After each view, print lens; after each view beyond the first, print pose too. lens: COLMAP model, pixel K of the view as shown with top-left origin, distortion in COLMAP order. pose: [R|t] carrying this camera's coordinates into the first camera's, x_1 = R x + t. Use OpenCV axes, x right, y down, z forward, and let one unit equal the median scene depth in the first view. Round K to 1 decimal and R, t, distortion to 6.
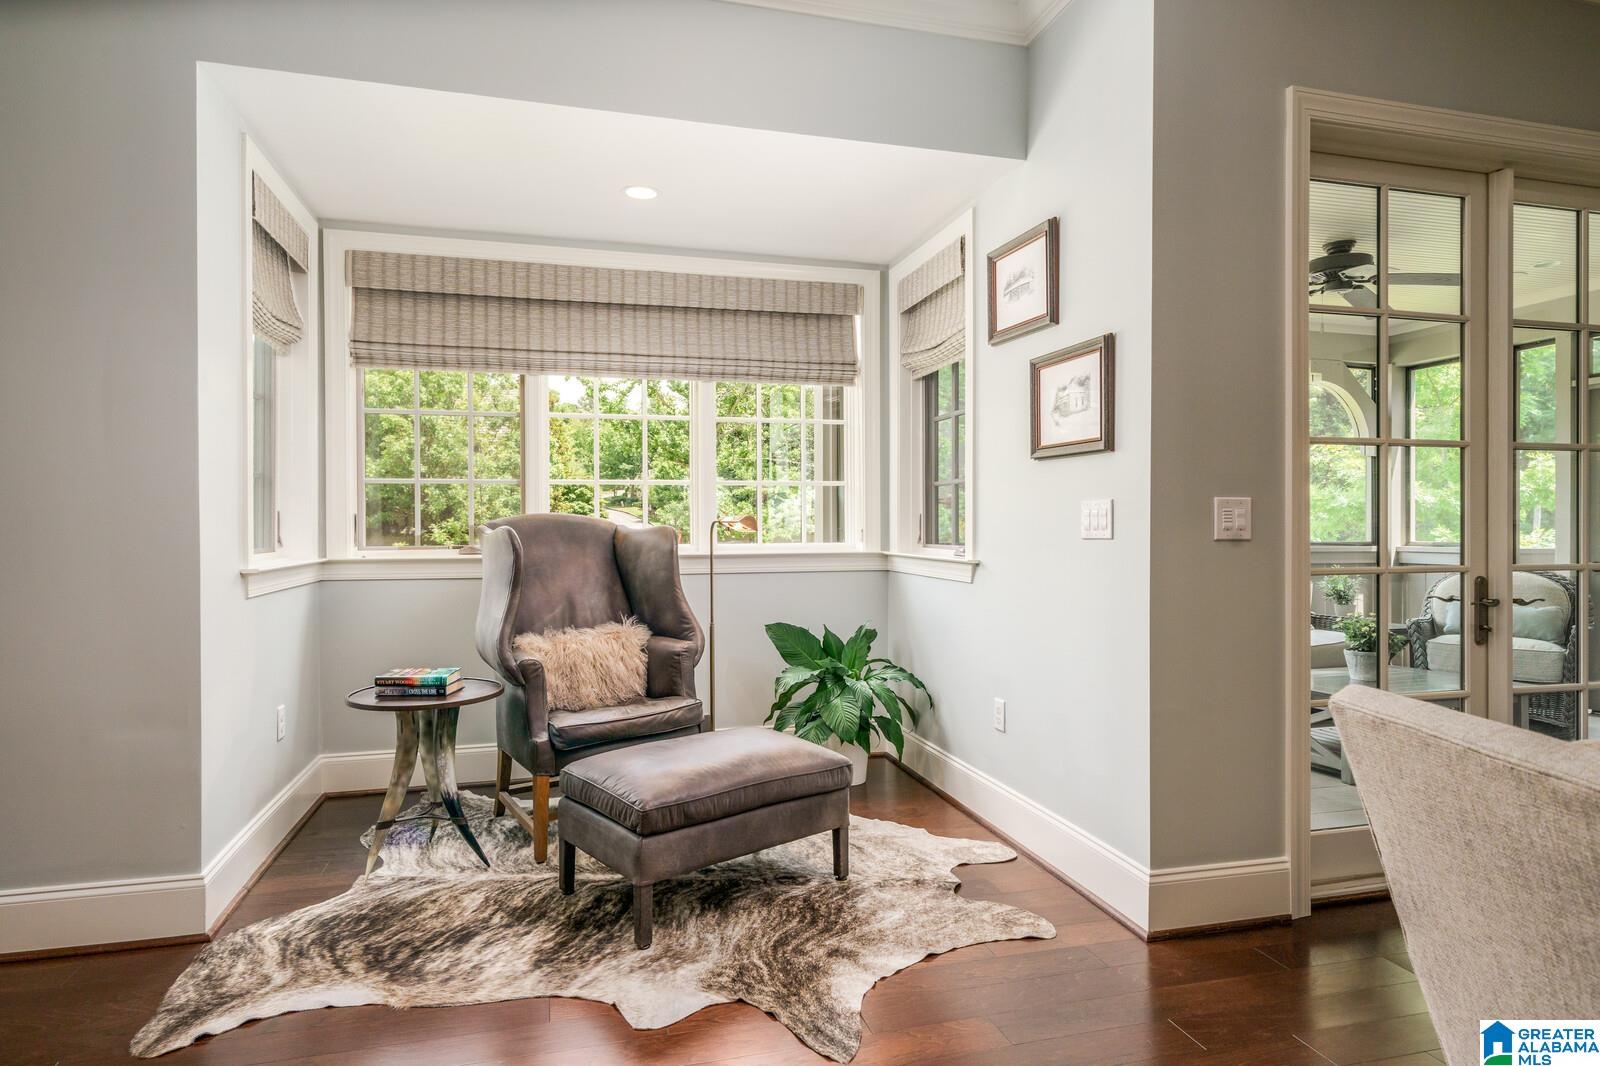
lens RADIAL K [[916.1, 0, 810.3], [0, 916.1, 526.8], [0, 0, 1]] dist [-0.006534, 0.001381]
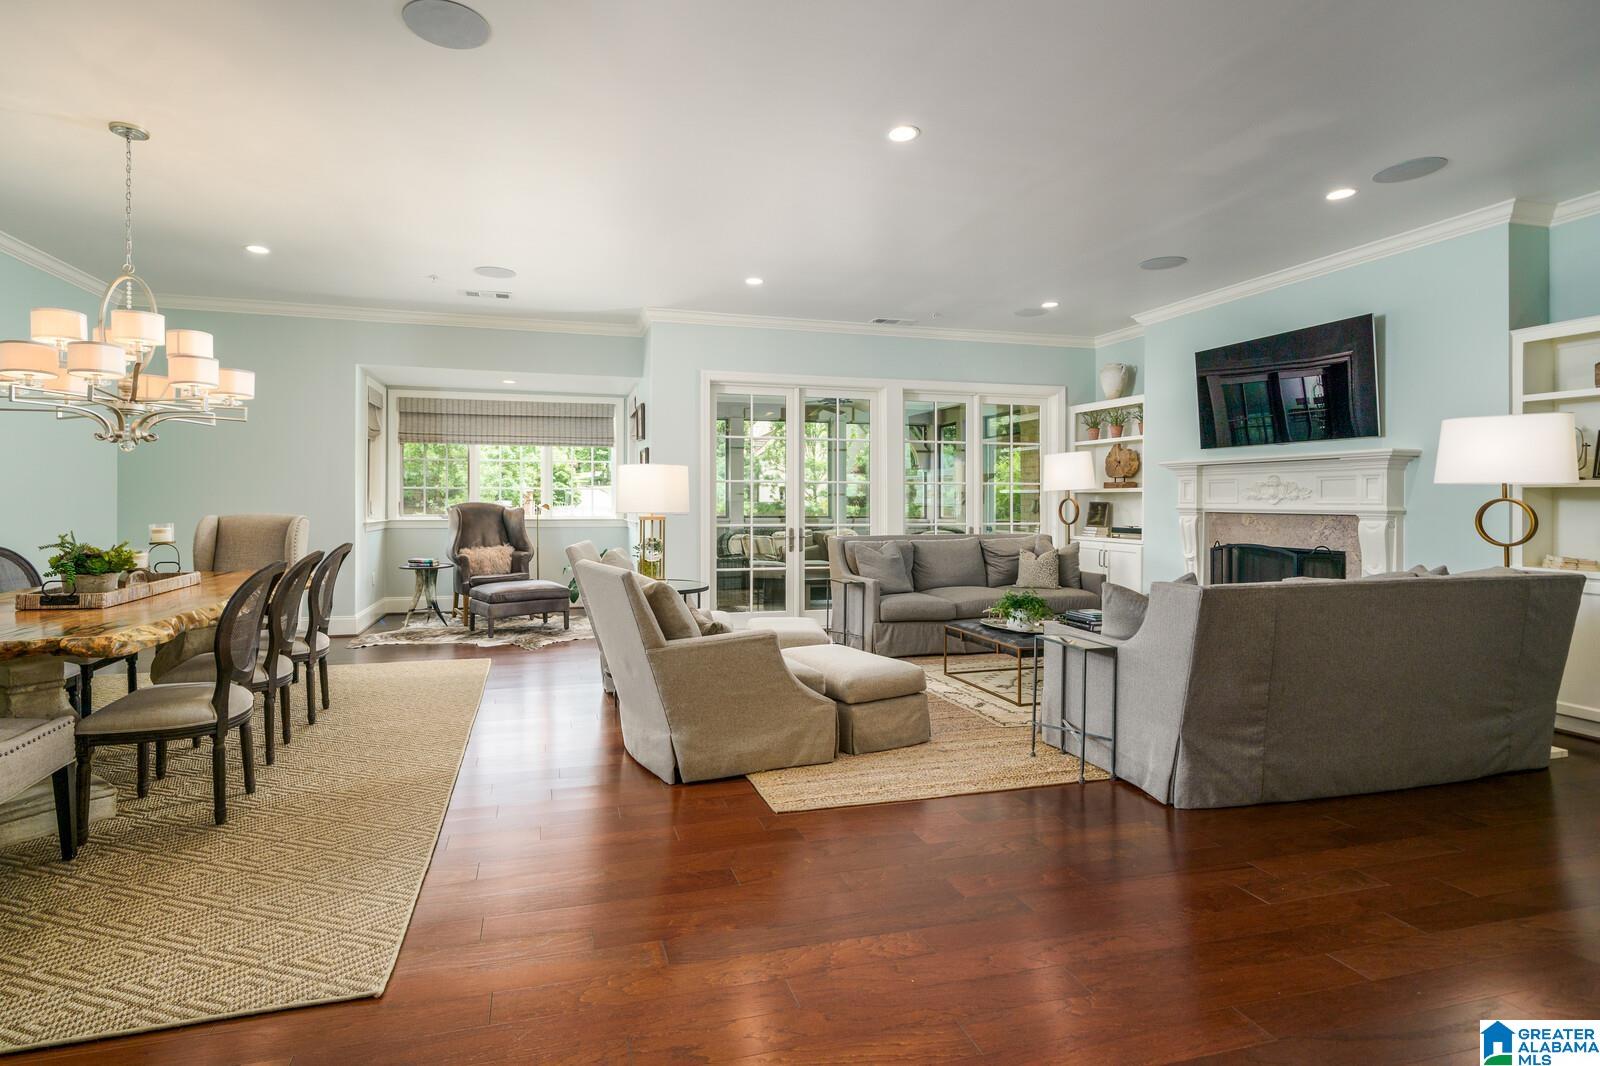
lens RADIAL K [[776.6, 0, 748.2], [0, 776.6, 503.8], [0, 0, 1]] dist [0.002791, 0.000551]
pose [[0.999801, 0.007378, -0.018525, 0.512694], [-0.007358, 0.999972, 0.001147, -0.019140], [0.018533, -0.001011, 0.999828, -1.147112]]
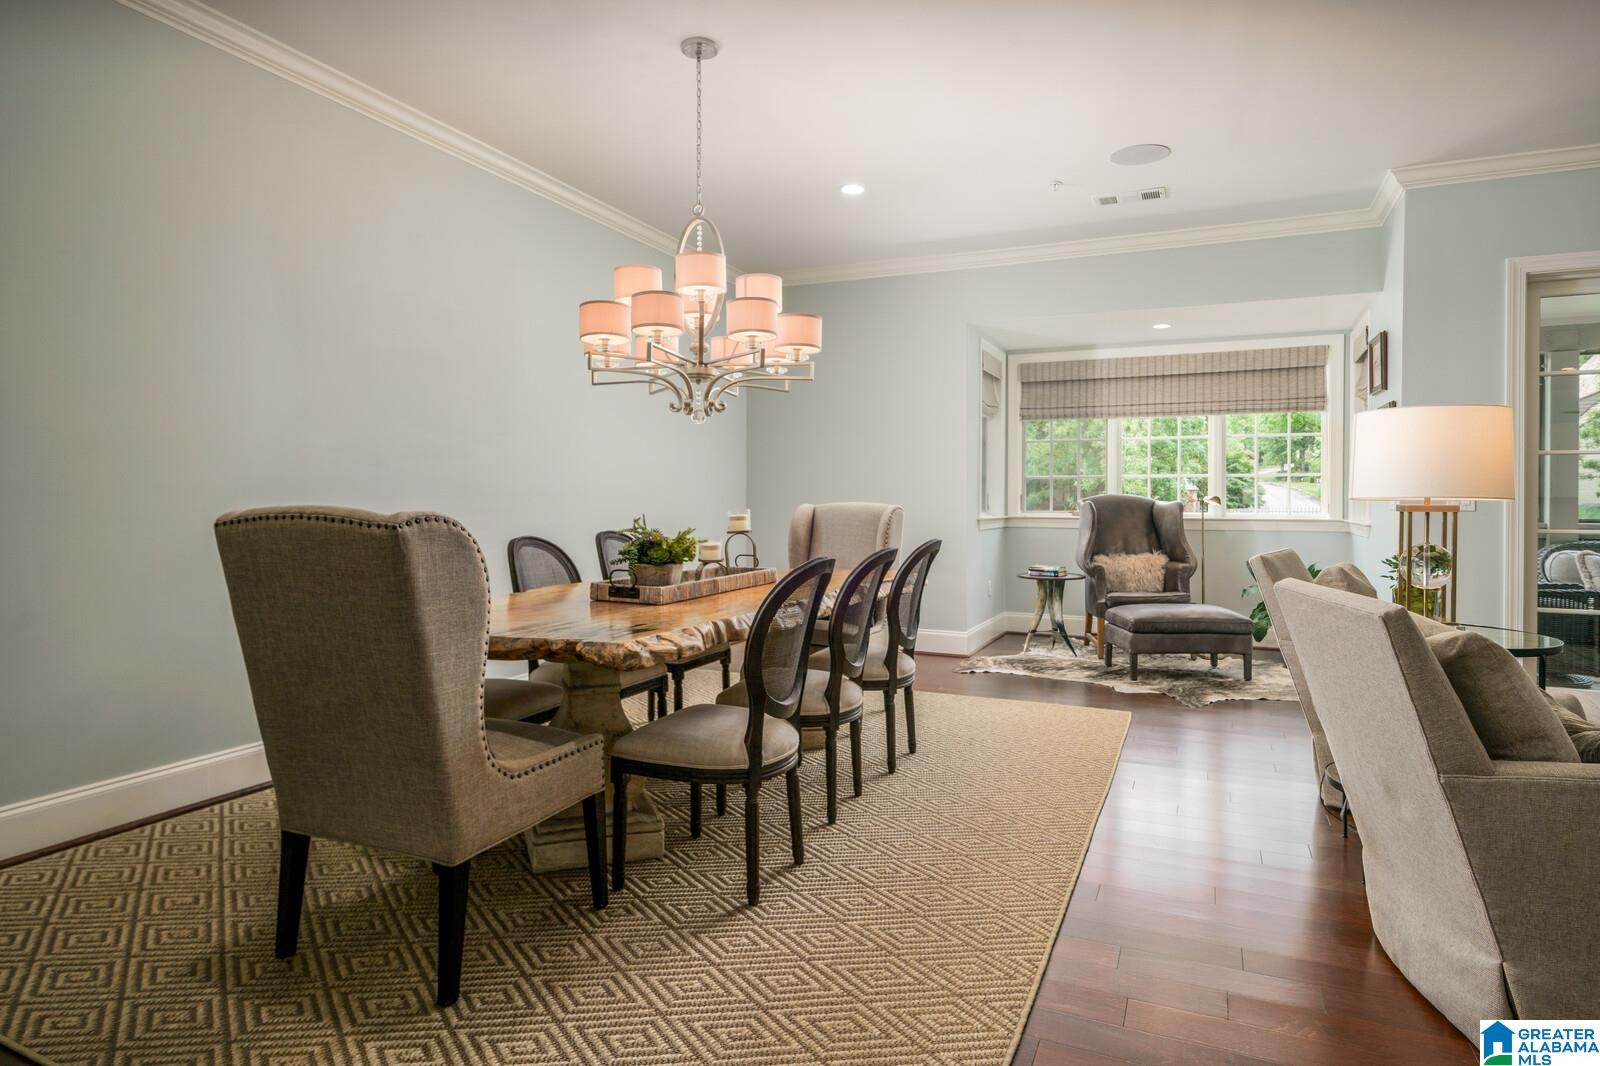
lens RADIAL K [[916.1, 0, 786.0], [0, 916.1, 507.0], [0, 0, 1]] dist [-0.006534, 0.001381]
pose [[0.757653, 0.012015, -0.652547, 0.437553], [-0.008714, 0.999928, 0.008294, 0.001595], [0.652599, -0.000598, 0.757703, -0.888459]]
